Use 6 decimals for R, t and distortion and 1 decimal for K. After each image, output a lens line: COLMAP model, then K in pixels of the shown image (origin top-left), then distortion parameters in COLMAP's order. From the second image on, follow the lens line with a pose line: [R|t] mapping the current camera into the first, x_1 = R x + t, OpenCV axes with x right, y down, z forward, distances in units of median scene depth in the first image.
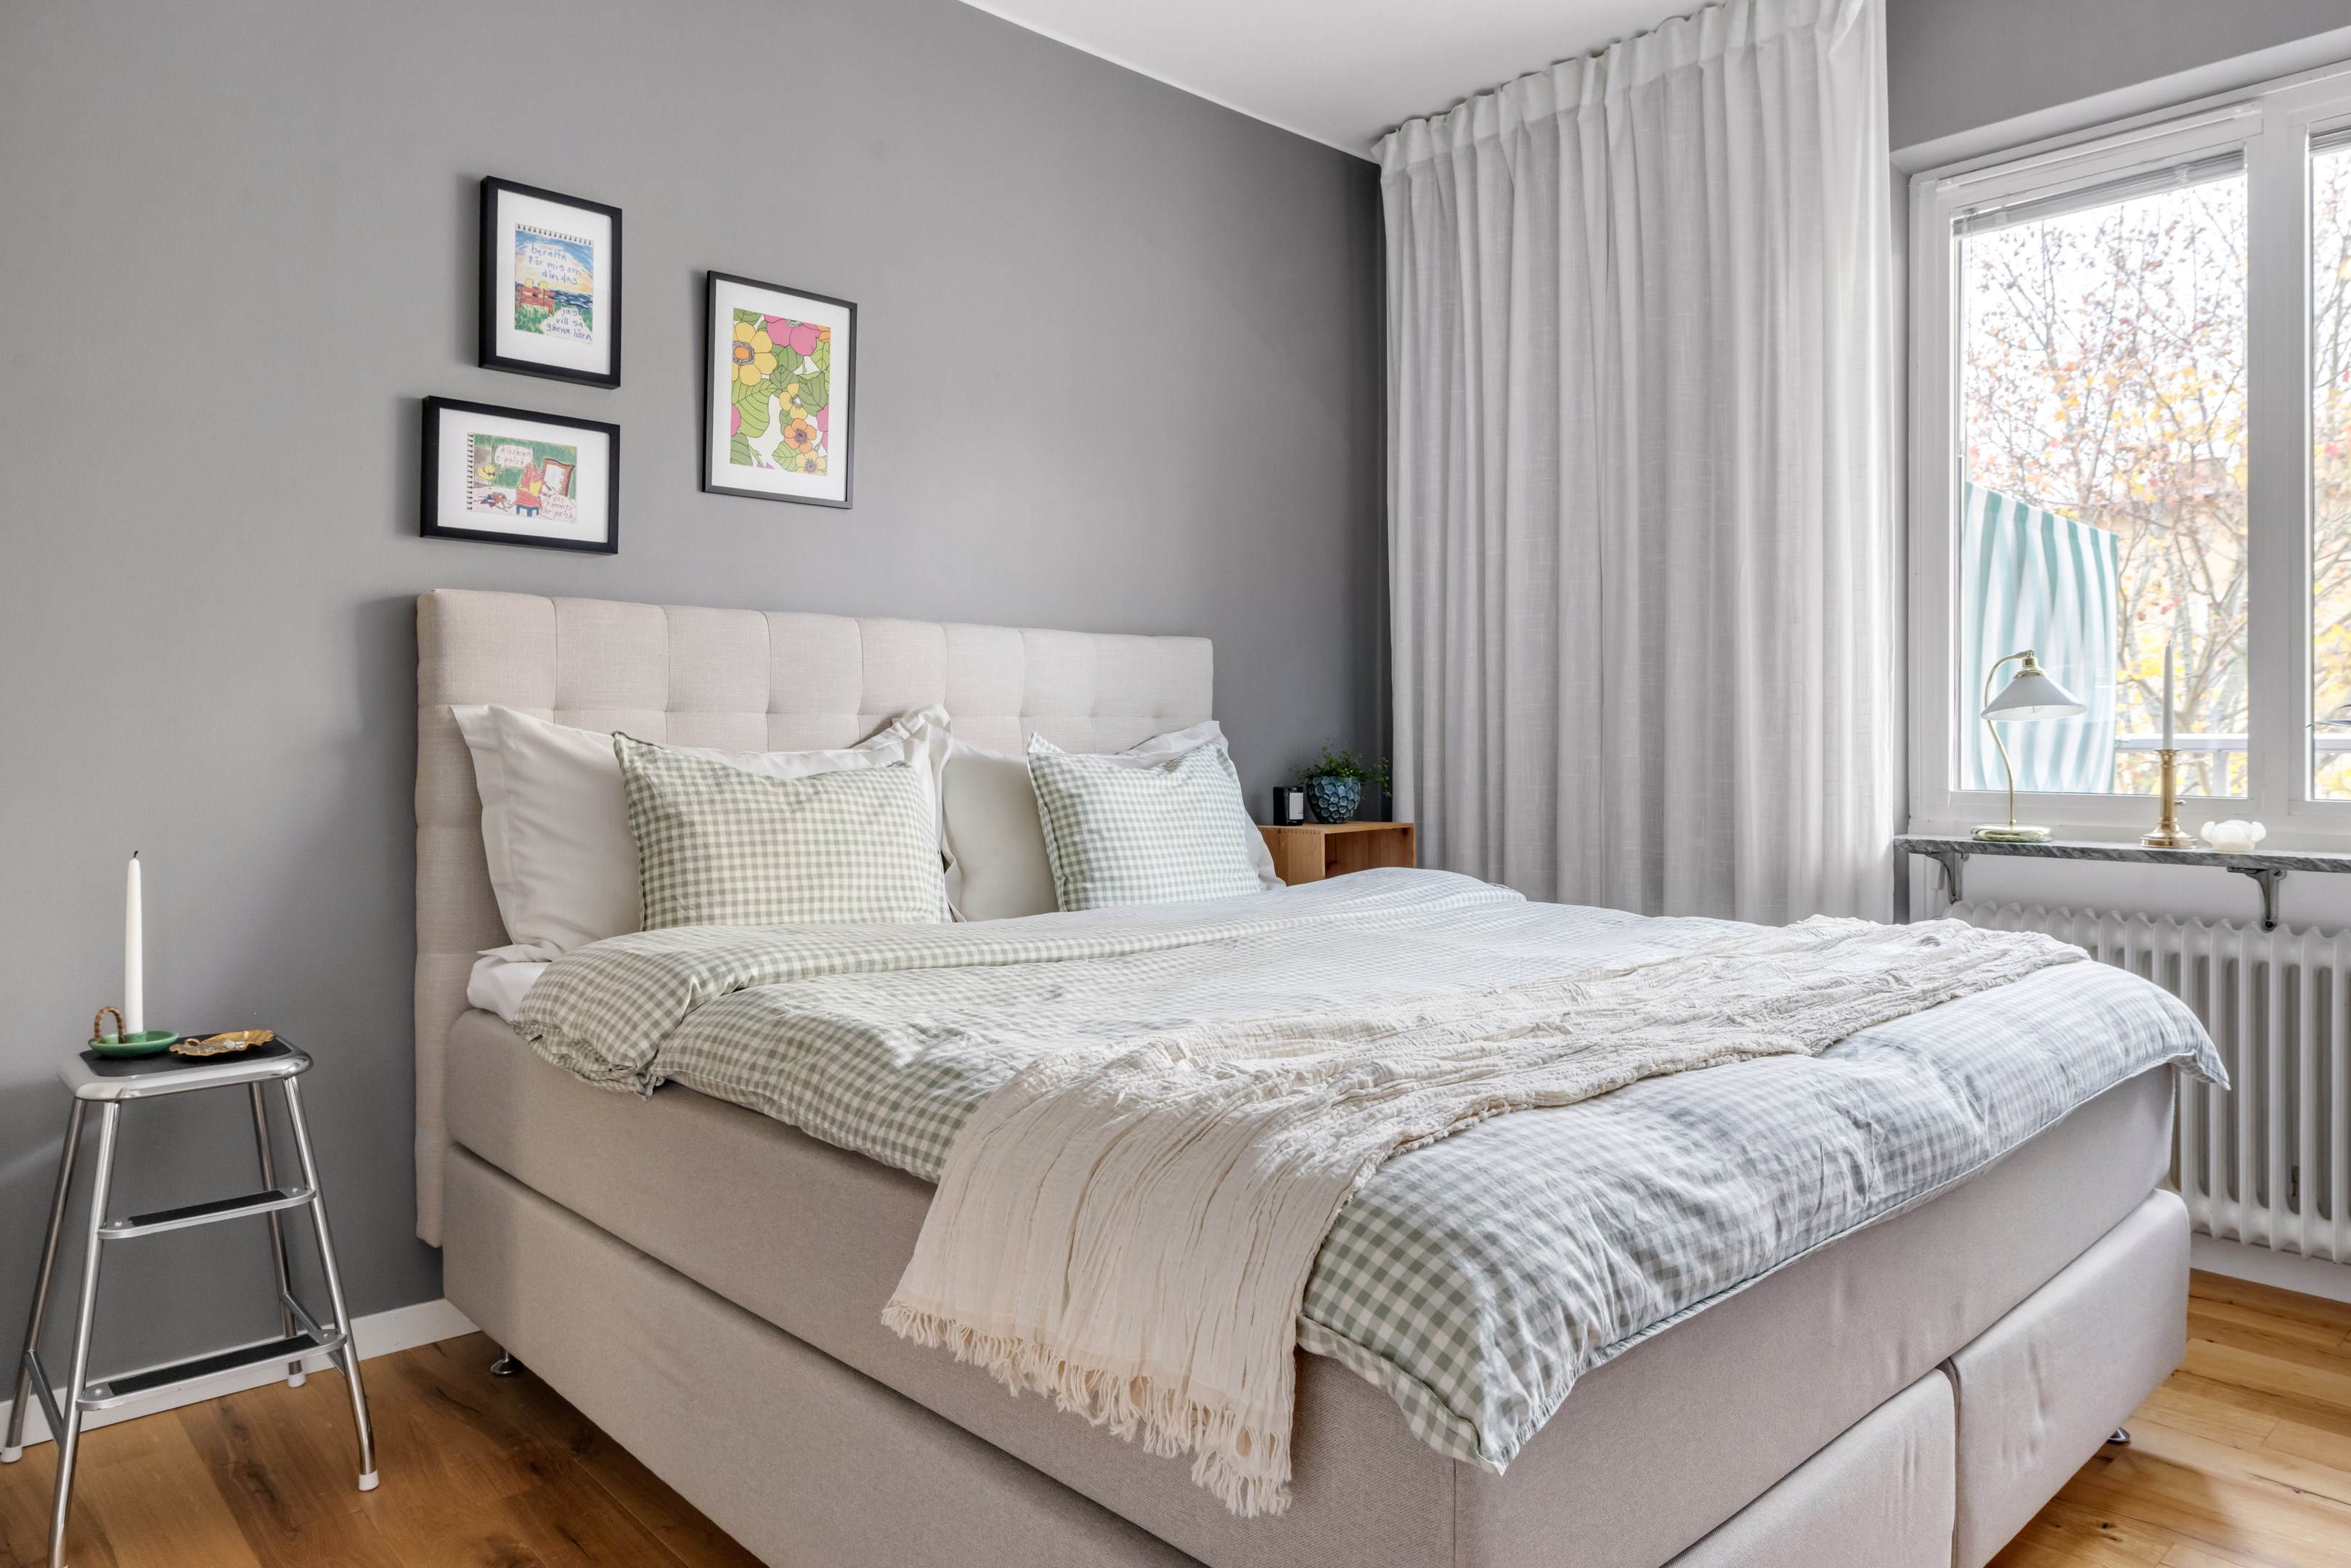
lens RADIAL K [[1456.6, 0, 1146.2], [0, 1456.6, 724.0], [0, 0, 1]] dist [-0.009226, 0.010069]
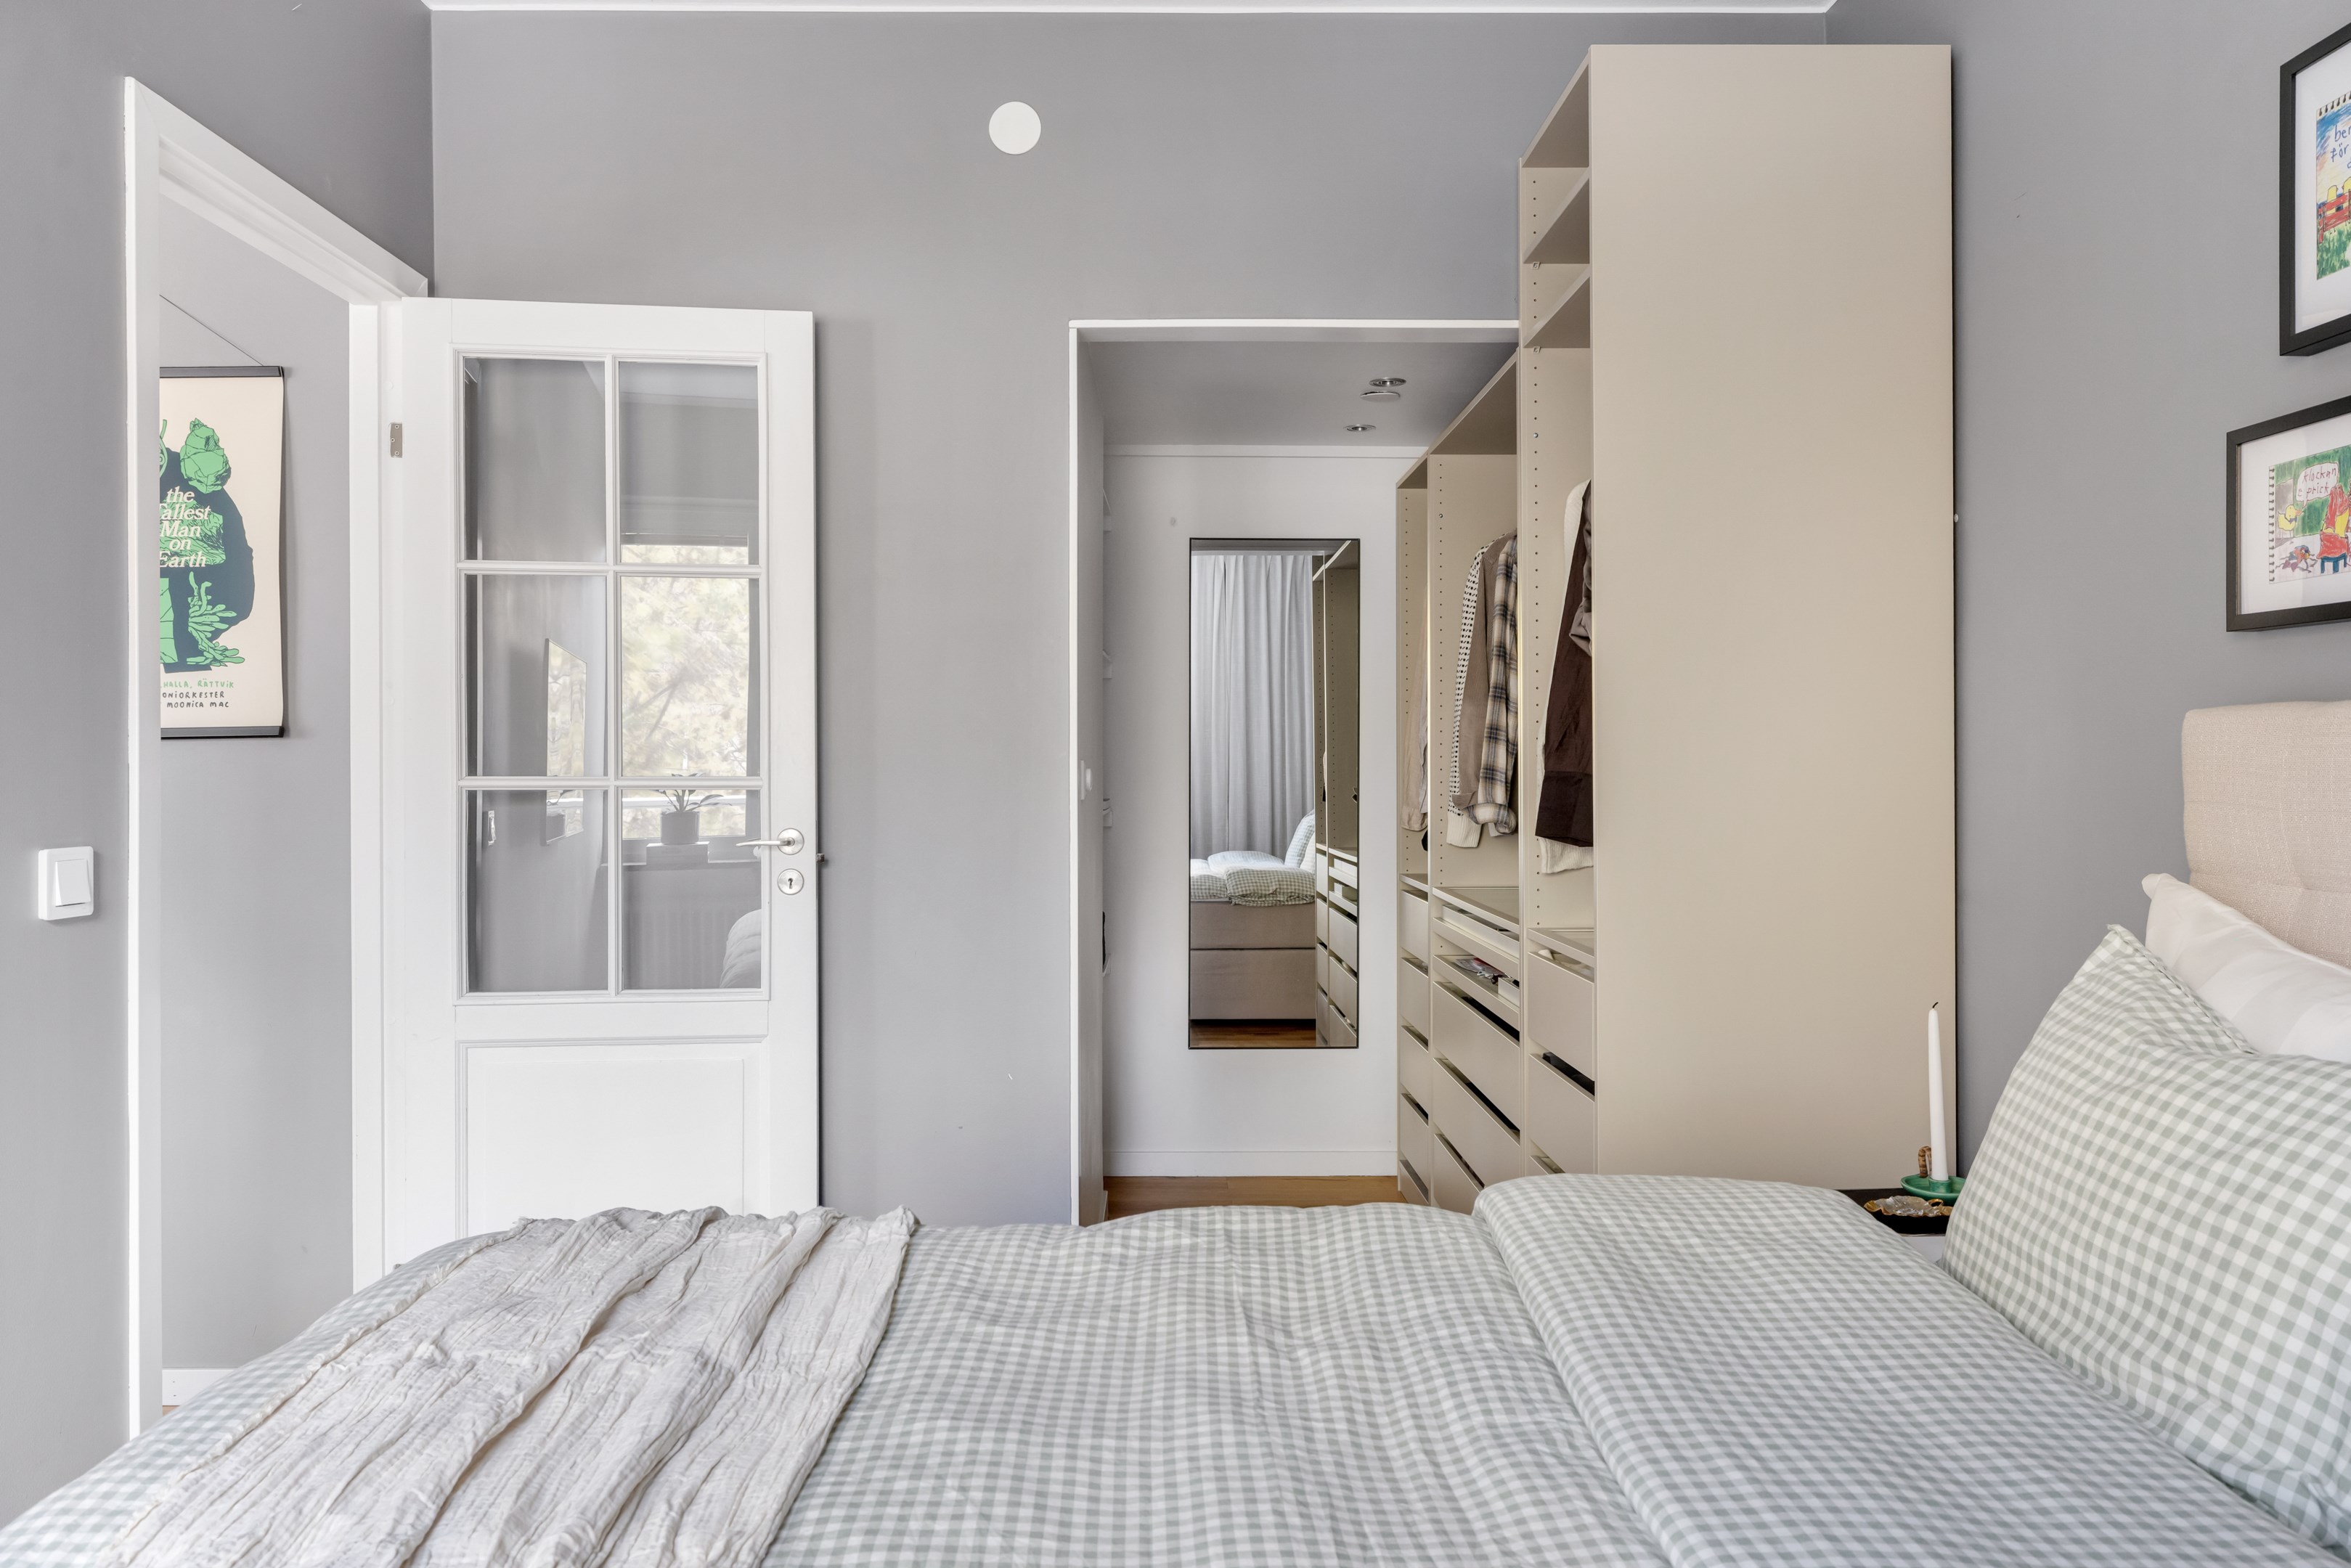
lens RADIAL K [[1456.6, 0, 1175.0], [0, 1456.6, 780.5], [0, 0, 1]] dist [-0.009226, 0.010069]
pose [[-0.646255, 0.001294, -0.763120, 0.374379], [0.009879, 0.999929, -0.006670, -0.056731], [0.763058, -0.011850, -0.646222, 1.052234]]
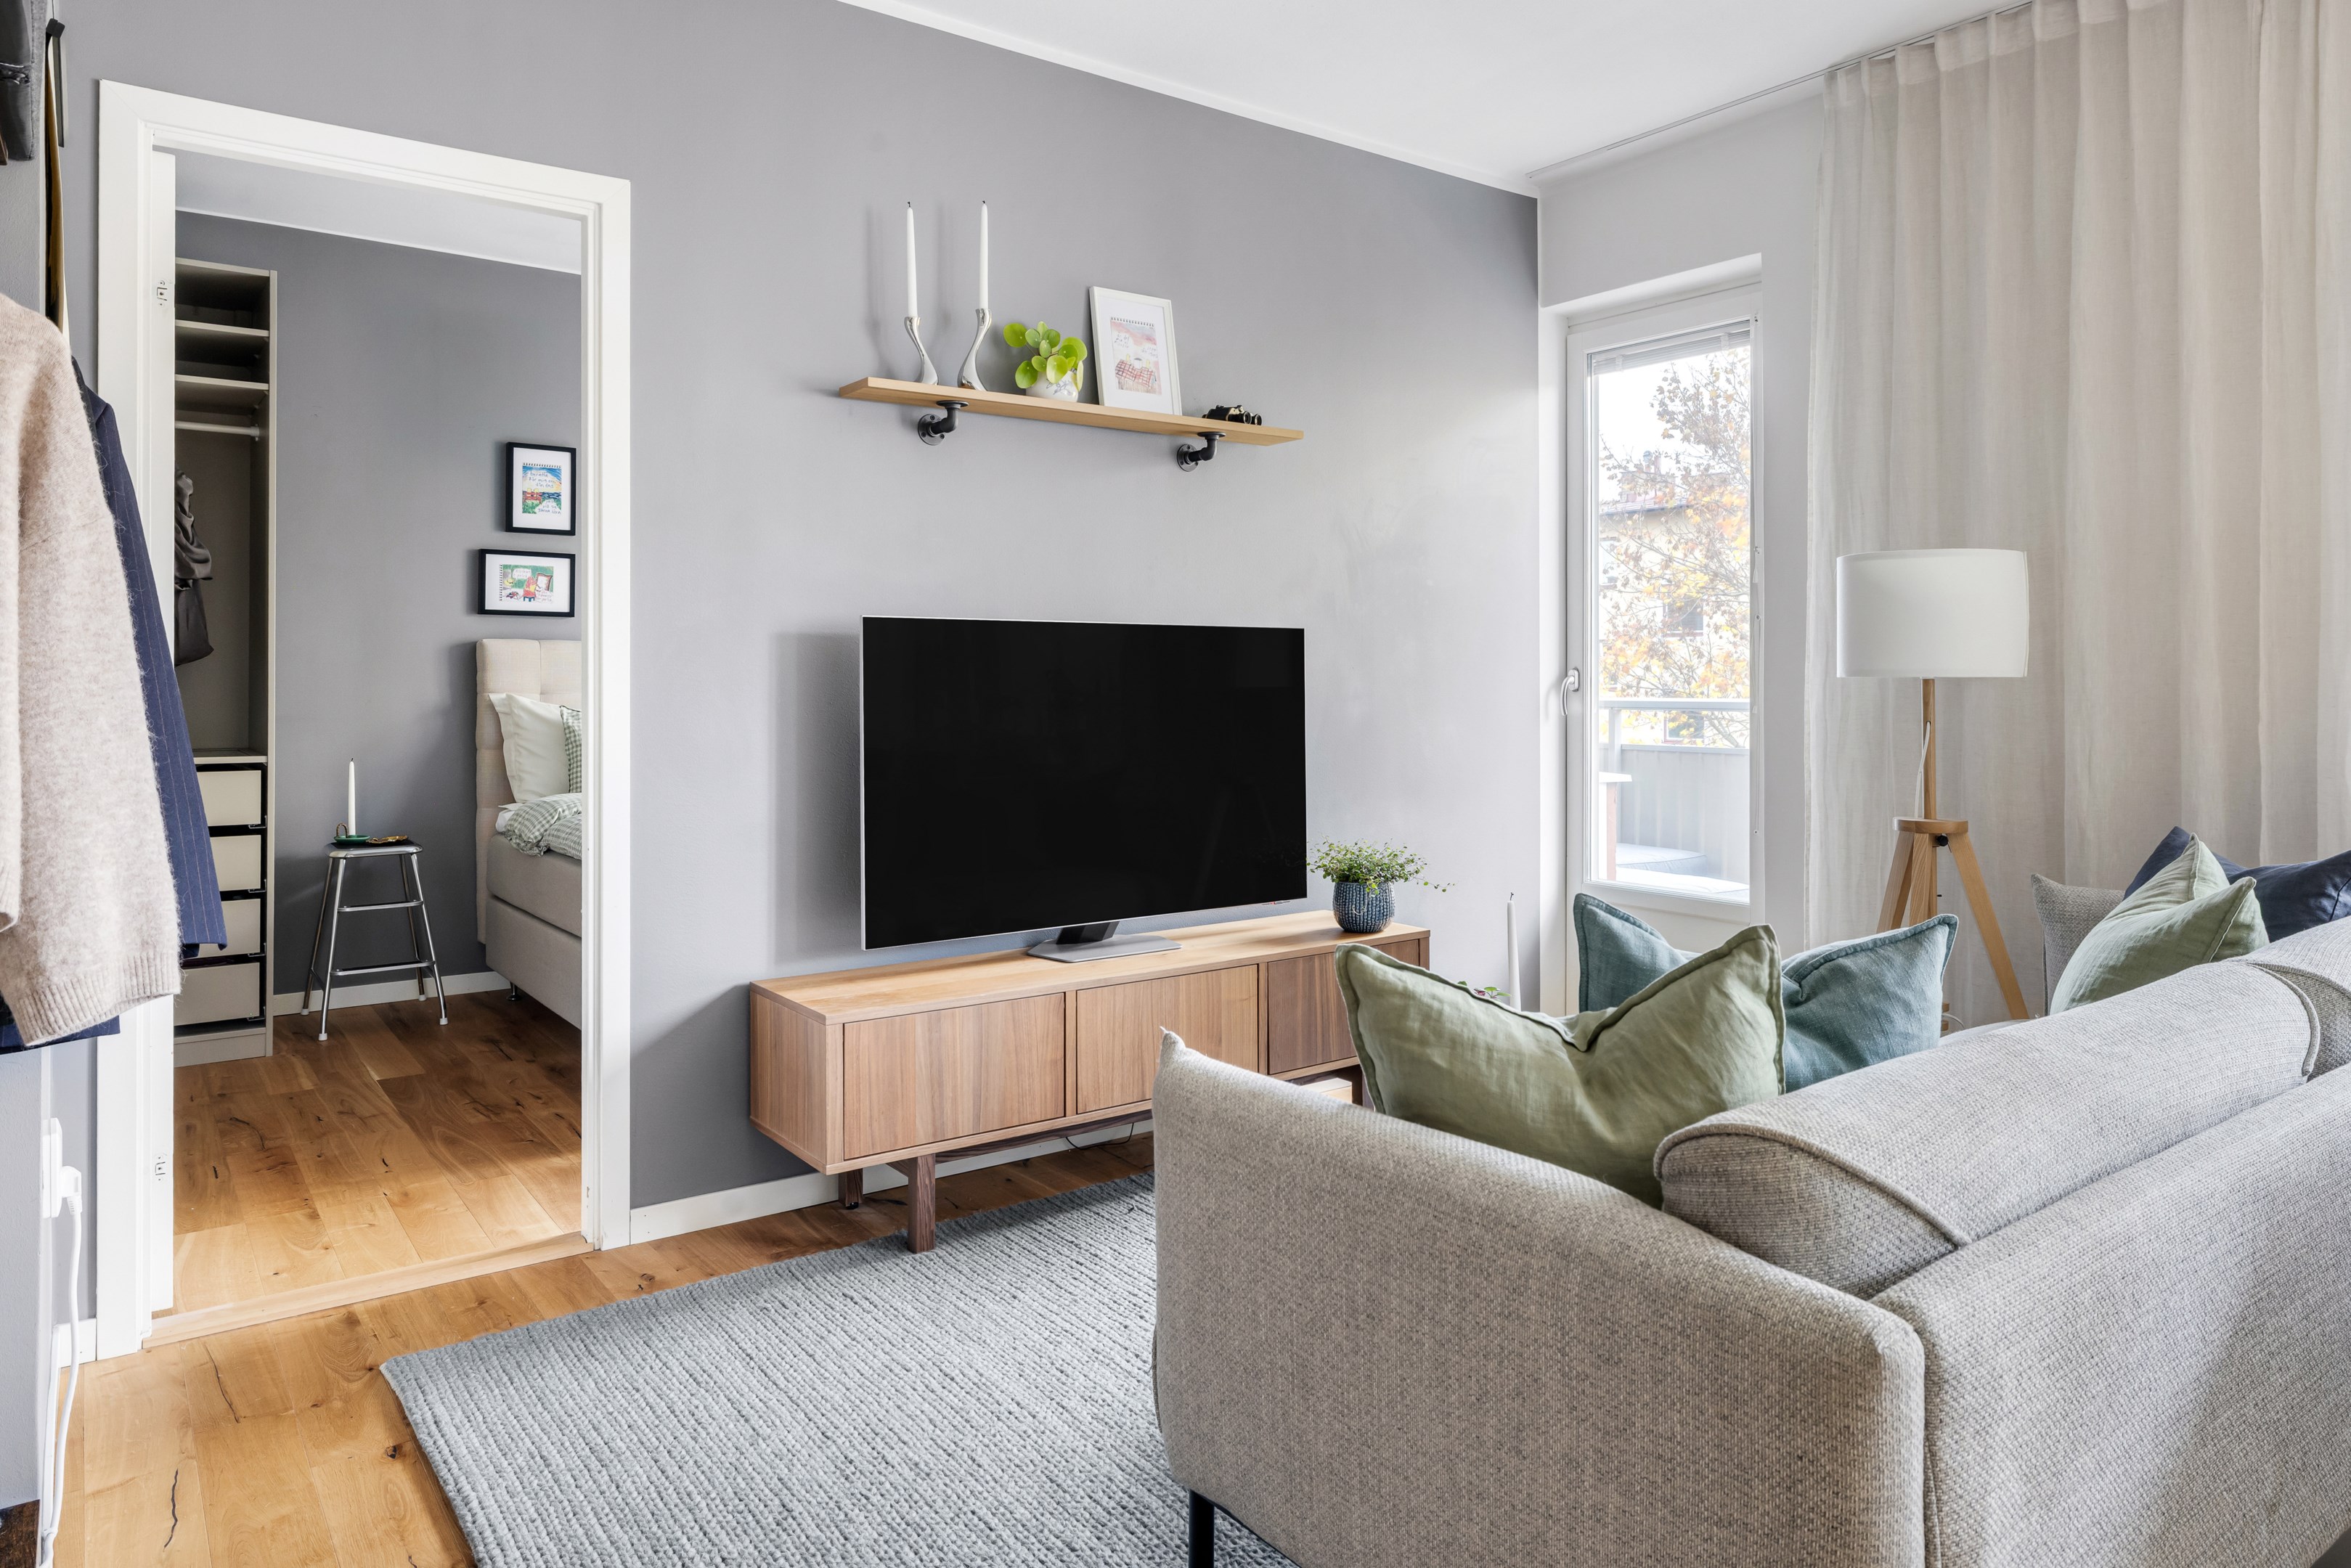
lens RADIAL K [[1493.8, 0, 1201.7], [0, 1493.8, 671.1], [0, 0, 1]] dist [-0.001265, -0.002108]
pose [[0.995111, 0.000518, -0.098764, 0.773670], [-0.000004, 0.999986, 0.005202, -0.055839], [0.098766, -0.005176, 0.995097, -1.076069]]
